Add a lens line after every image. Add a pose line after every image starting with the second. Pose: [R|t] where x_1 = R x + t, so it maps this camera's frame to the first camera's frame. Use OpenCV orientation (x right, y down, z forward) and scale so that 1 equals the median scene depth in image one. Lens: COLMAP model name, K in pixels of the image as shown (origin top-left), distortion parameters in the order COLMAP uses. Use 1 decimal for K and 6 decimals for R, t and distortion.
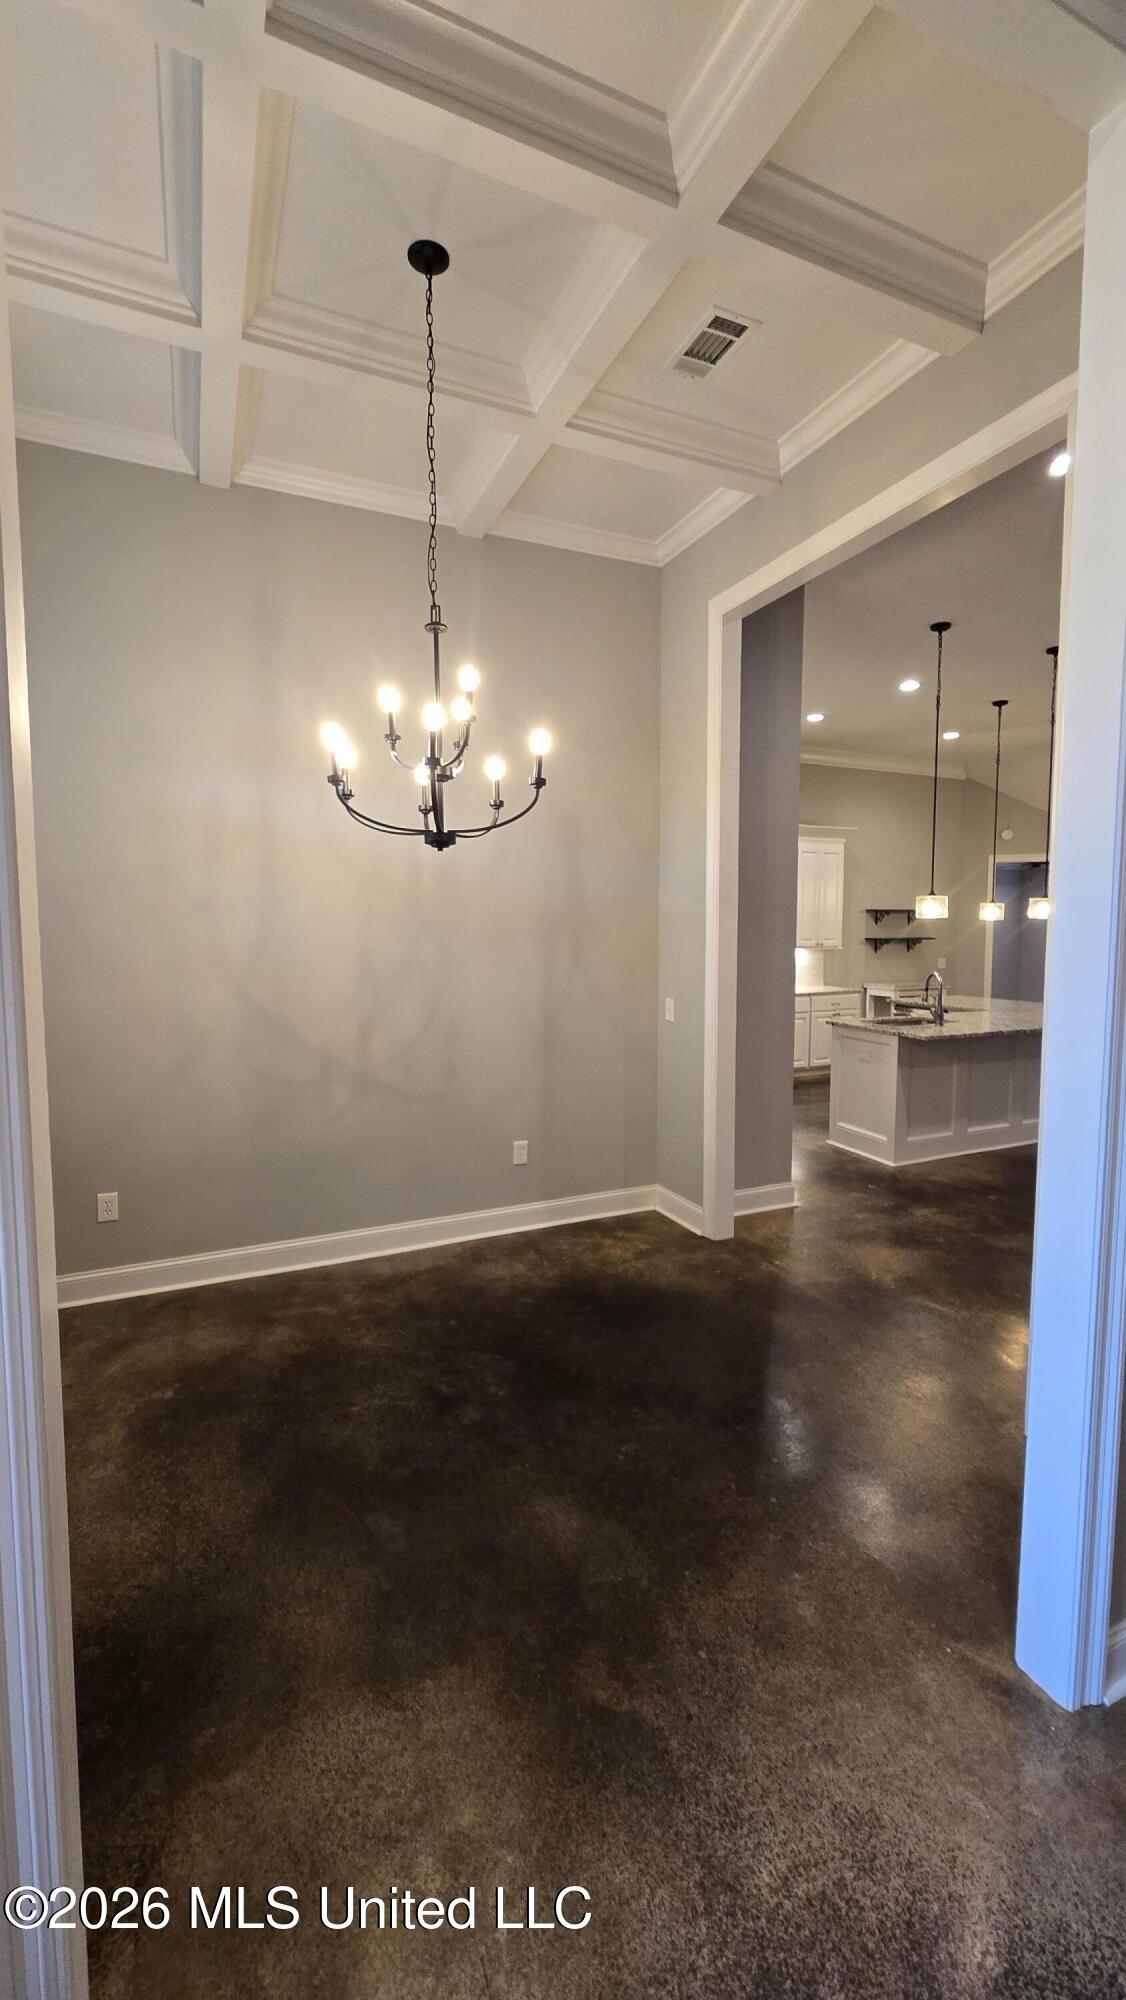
lens RADIAL K [[825.1, 0, 569.5], [0, 825.1, 992.3], [0, 0, 1]] dist [0.002609, -0.000550]
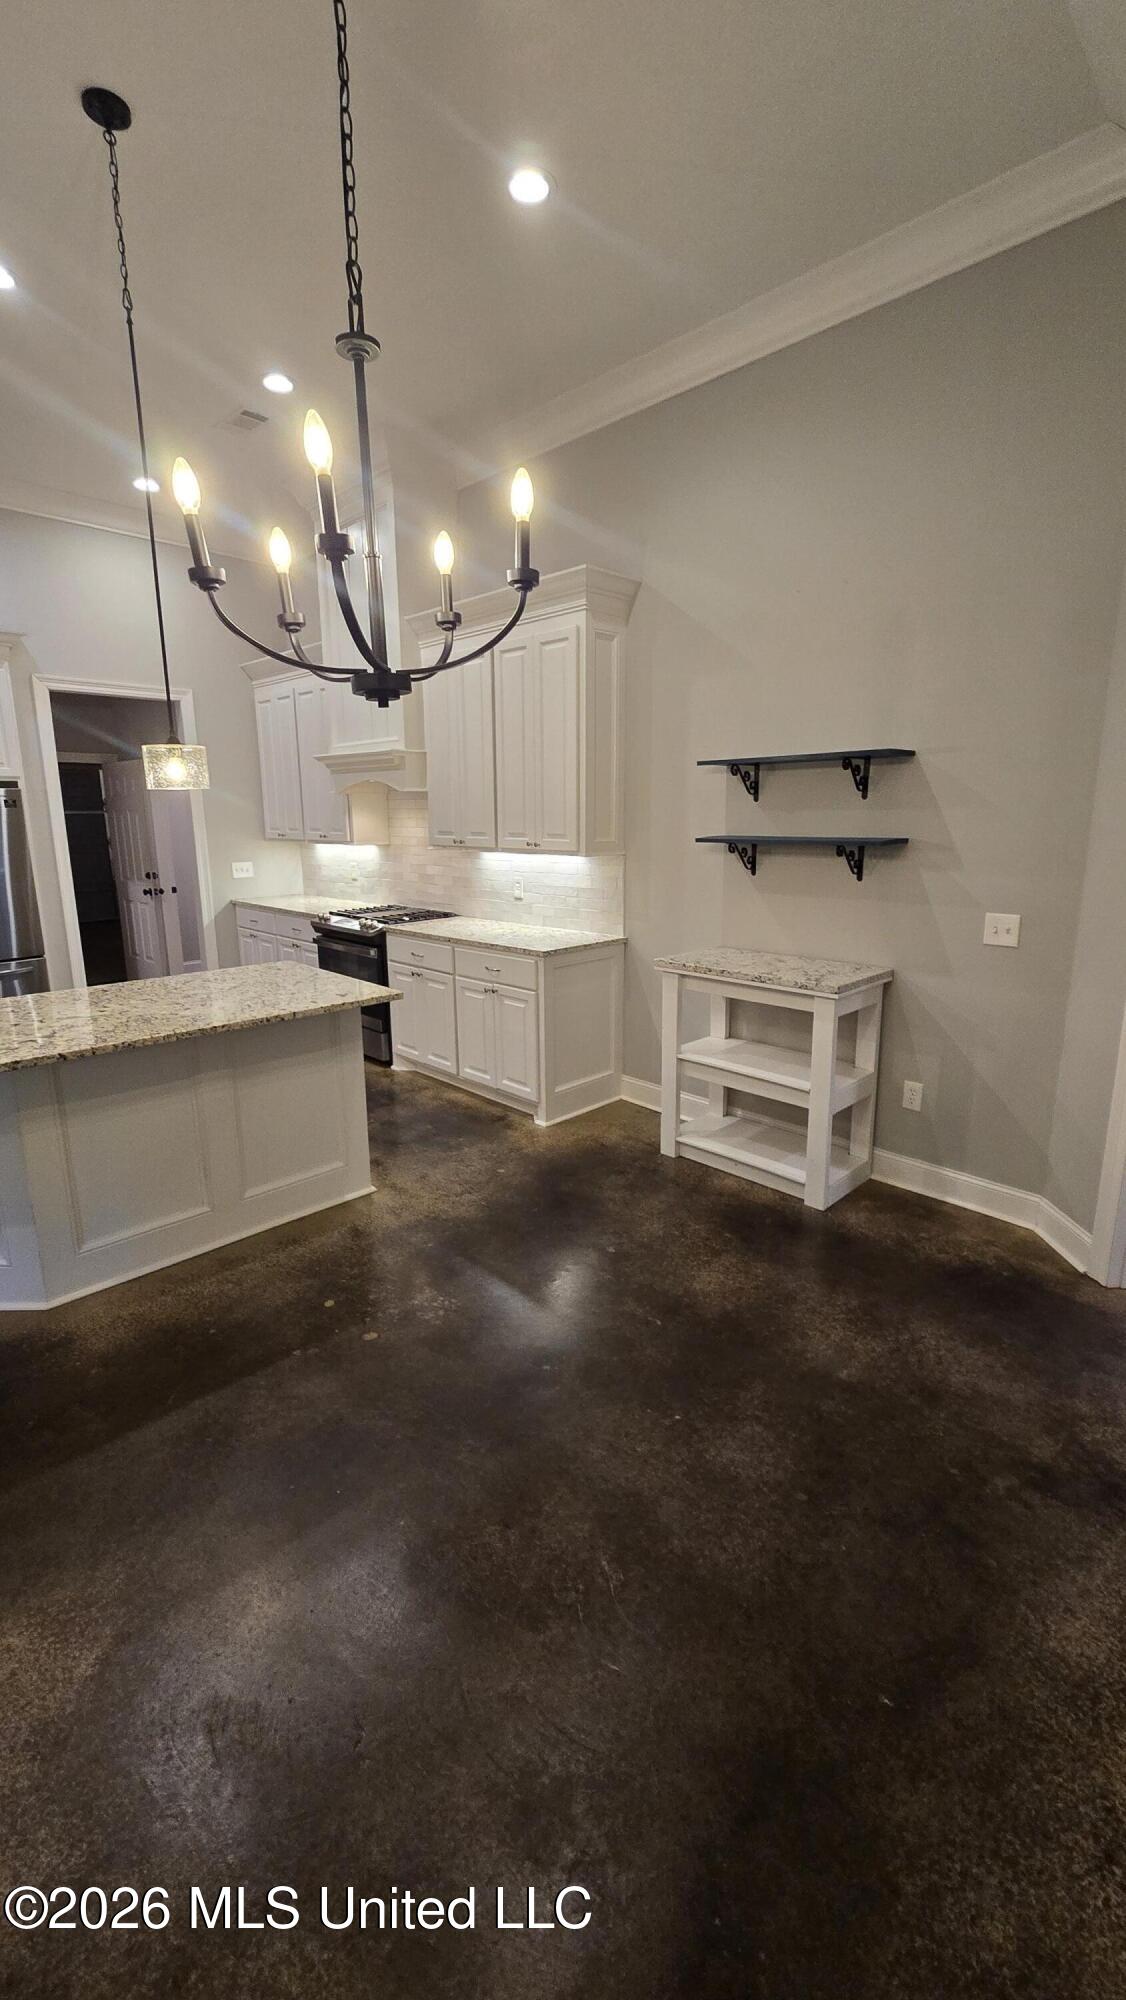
lens RADIAL K [[825.1, 0, 569.0], [0, 825.1, 993.0], [0, 0, 1]] dist [0.002609, -0.000550]
pose [[0.347493, 0.196960, -0.916764, 1.495376], [-0.074047, 0.980401, 0.182565, -0.122803], [0.934754, 0.004444, 0.355267, 1.660808]]
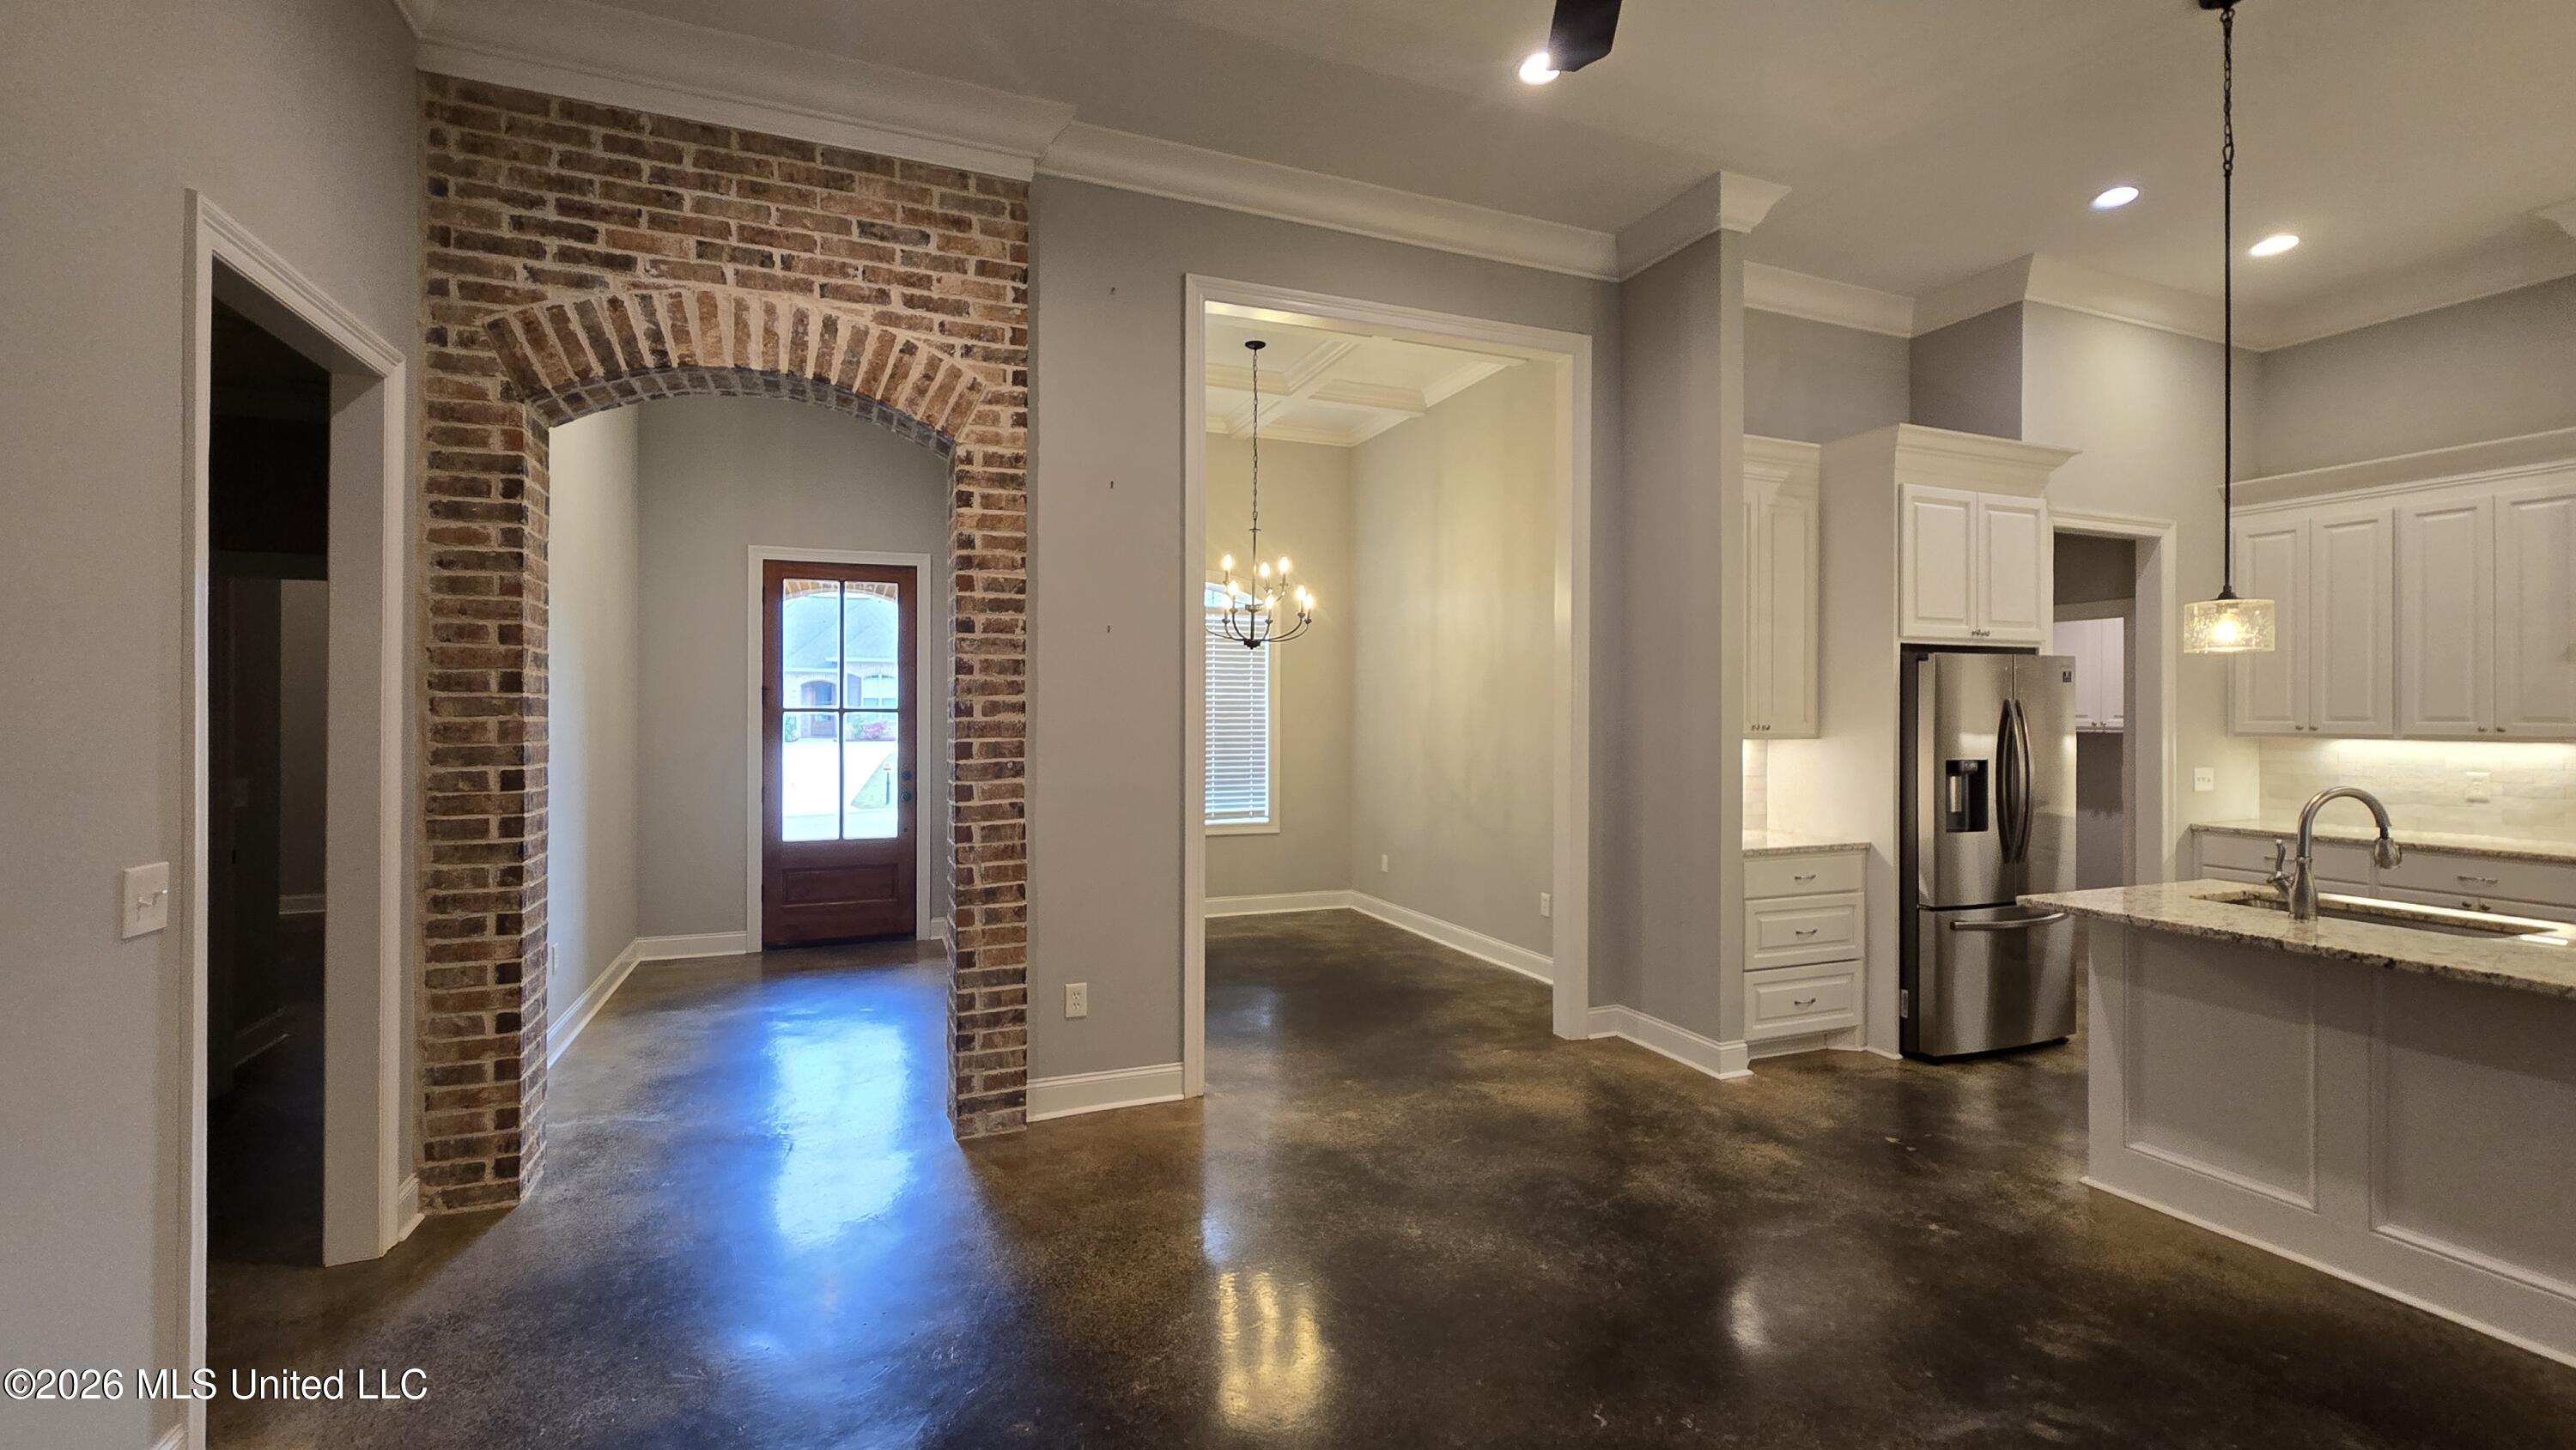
lens RADIAL K [[1062.7, 0, 1270.2], [0, 1062.7, 716.7], [0, 0, 1]] dist [0.002609, -0.000550]
pose [[-0.051098, 0.003538, -0.998687, 1.207479], [-0.079188, 0.996831, 0.007583, -0.025058], [0.995549, 0.079472, -0.050656, 0.647560]]
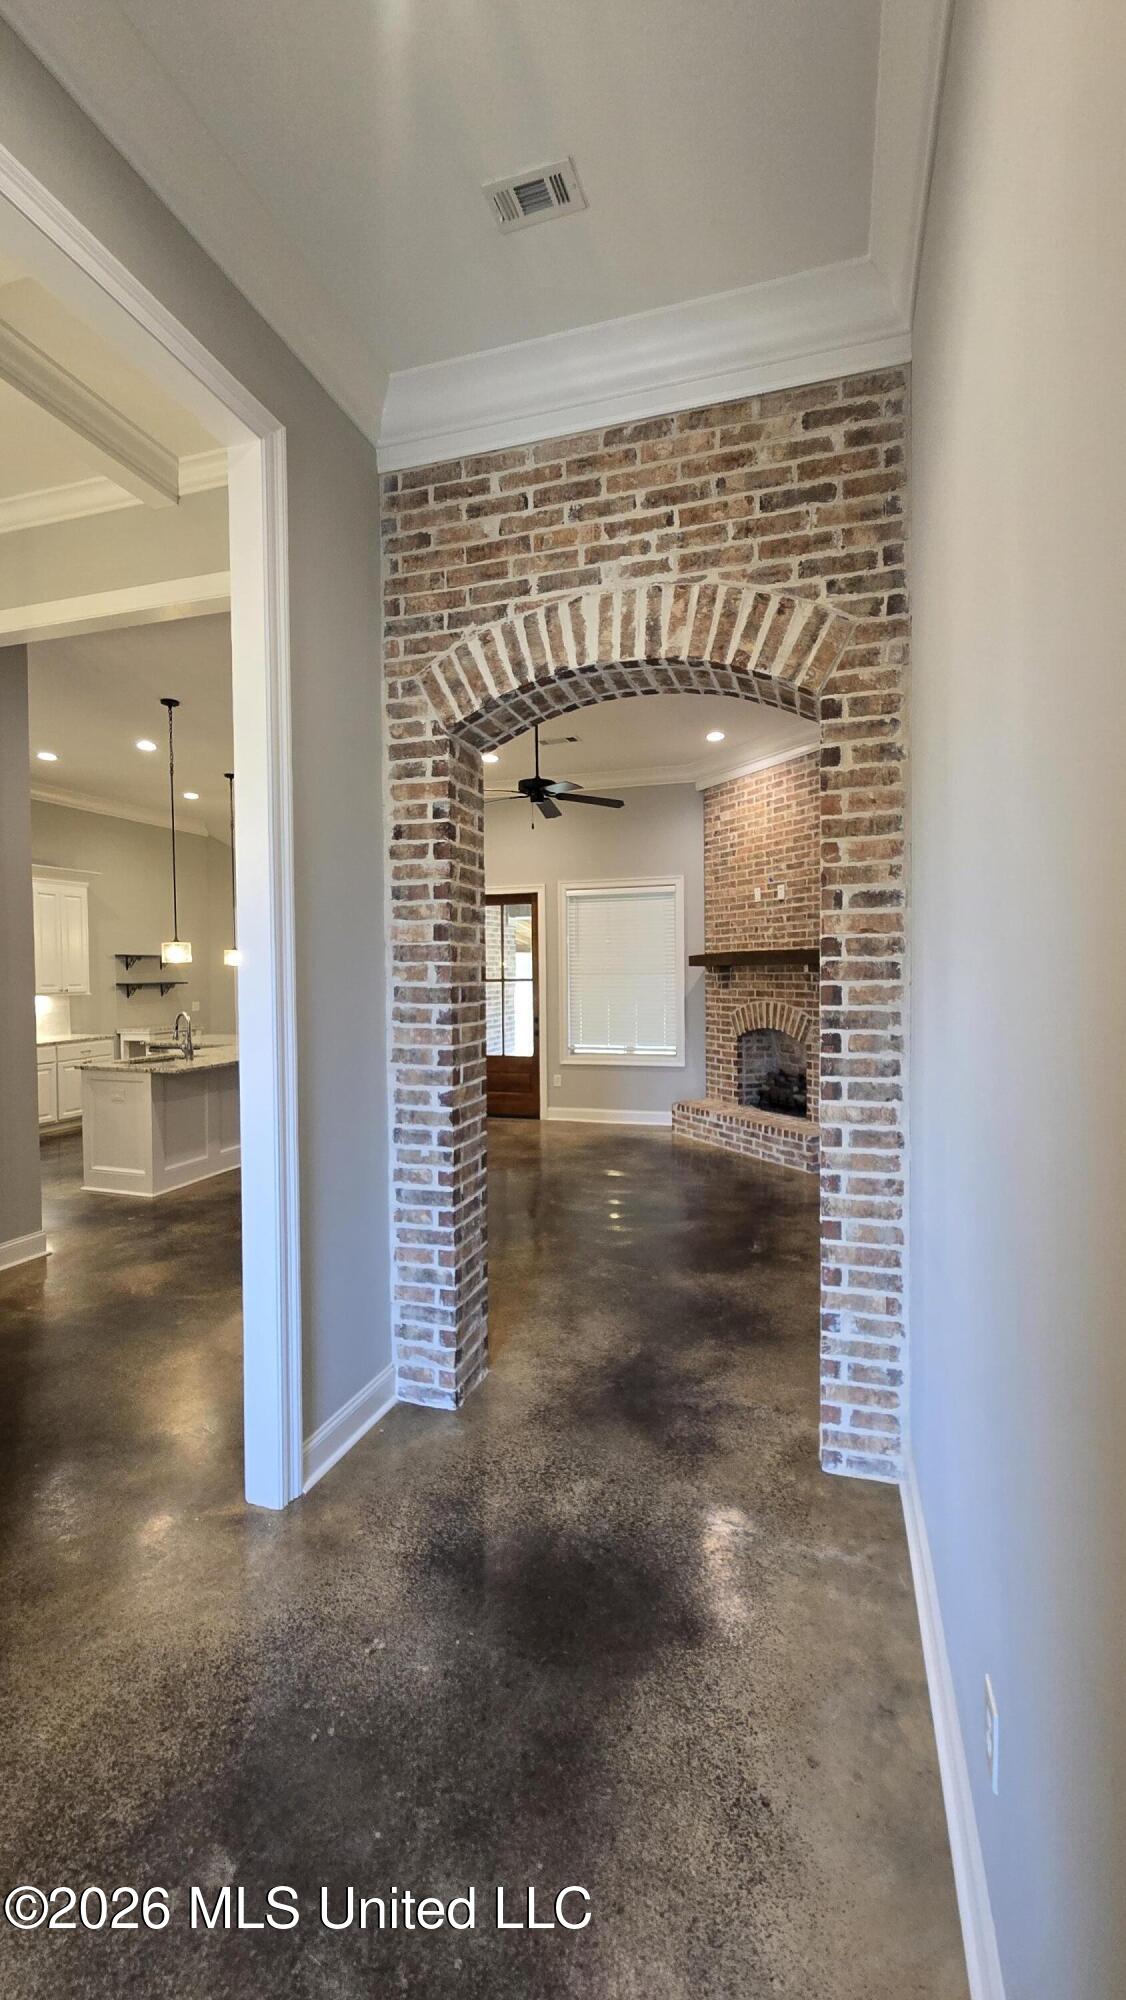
lens RADIAL K [[825.1, 0, 579.7], [0, 825.1, 993.7], [0, 0, 1]] dist [0.002609, -0.000550]
pose [[0.659825, -0.025922, 0.750972, -0.039343], [0.066873, 0.997465, -0.024326, 0.016301], [-0.748438, 0.066271, 0.659886, -0.143562]]
